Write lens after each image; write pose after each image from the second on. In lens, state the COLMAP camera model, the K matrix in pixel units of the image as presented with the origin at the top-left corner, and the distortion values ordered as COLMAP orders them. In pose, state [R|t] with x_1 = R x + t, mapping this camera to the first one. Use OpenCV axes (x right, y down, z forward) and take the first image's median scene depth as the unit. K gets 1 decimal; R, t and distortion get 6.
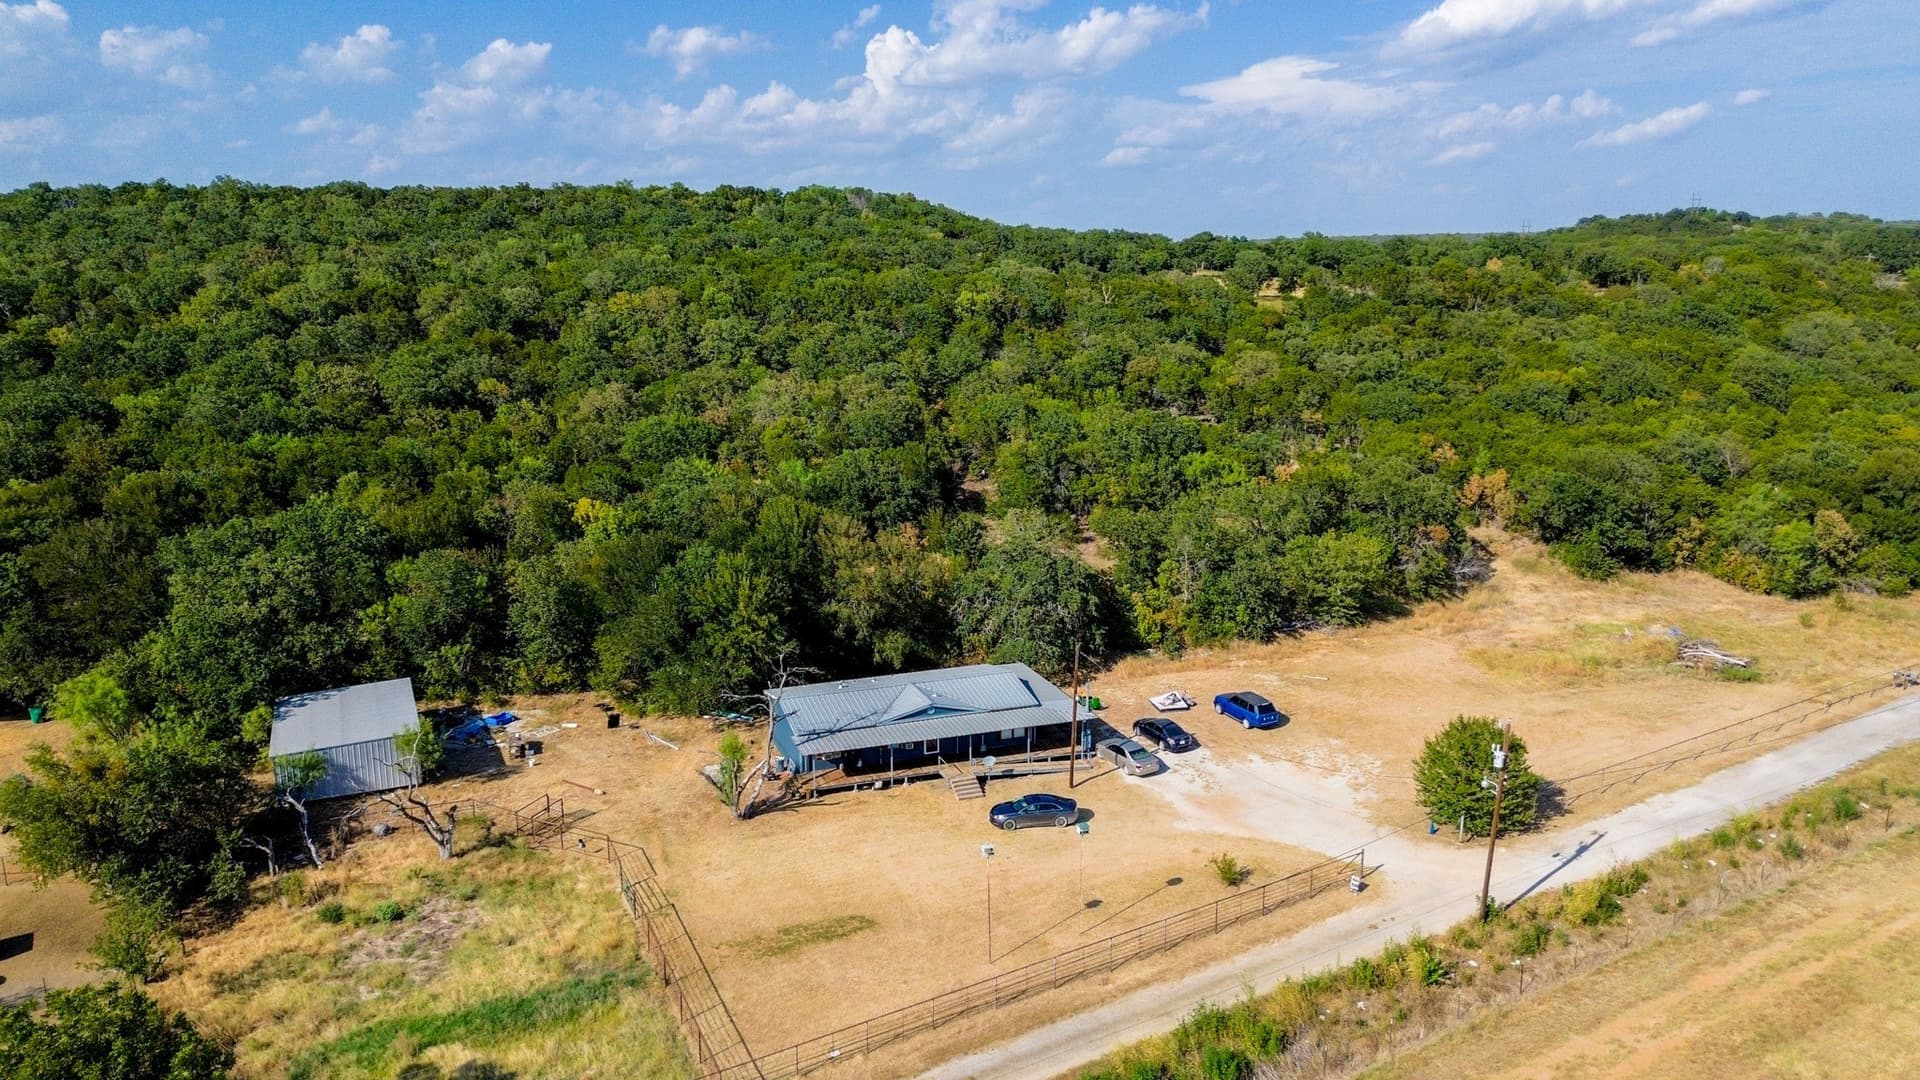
lens RADIAL K [[1375.1, 0, 960.0], [0, 1375.1, 540.0], [0, 0, 1]] dist [0.058438, -0.055232]
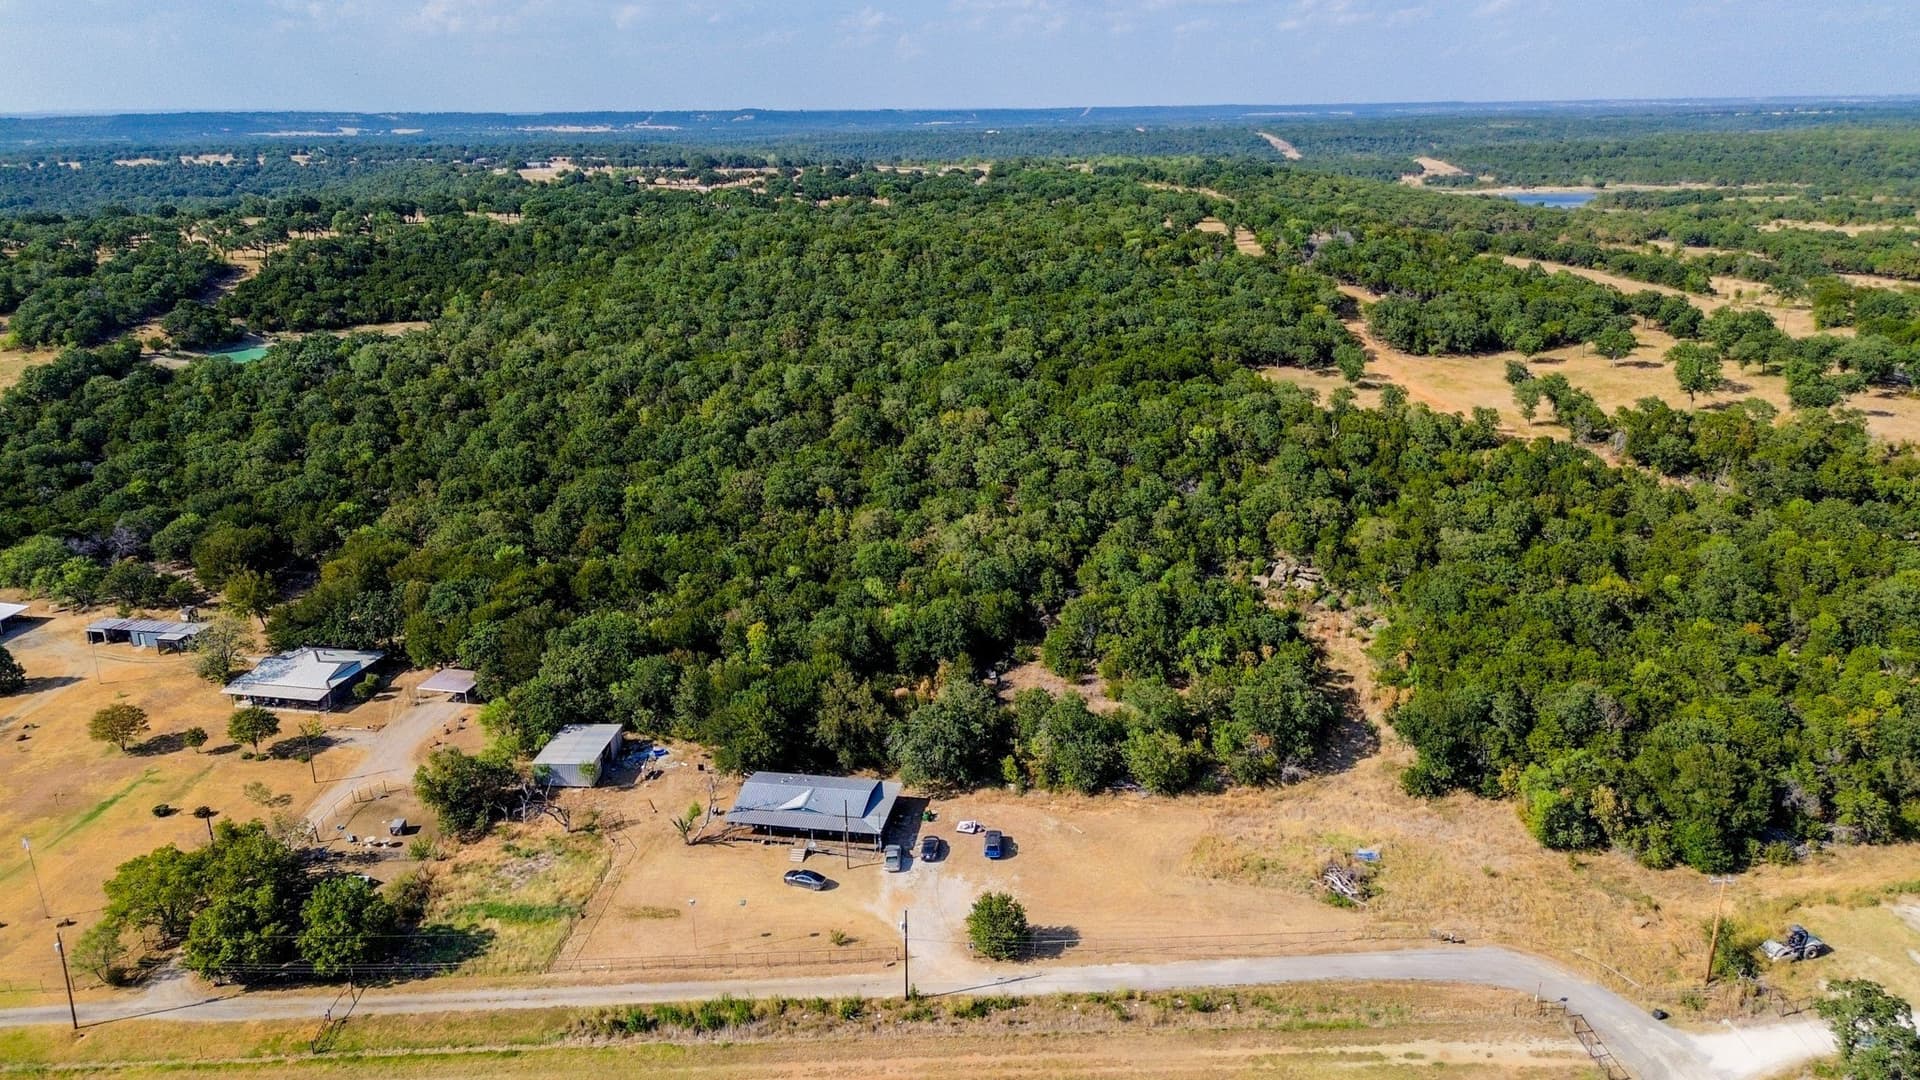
lens RADIAL K [[1352.0, 0, 960.0], [0, 1352.0, 540.0], [0, 0, 1]] dist [0.057173, -0.052524]
pose [[0.866636, 0.150942, -0.475561, 1.078368], [-0.101566, 0.986554, 0.128041, -0.542943], [0.488494, -0.062664, 0.870314, -0.543026]]
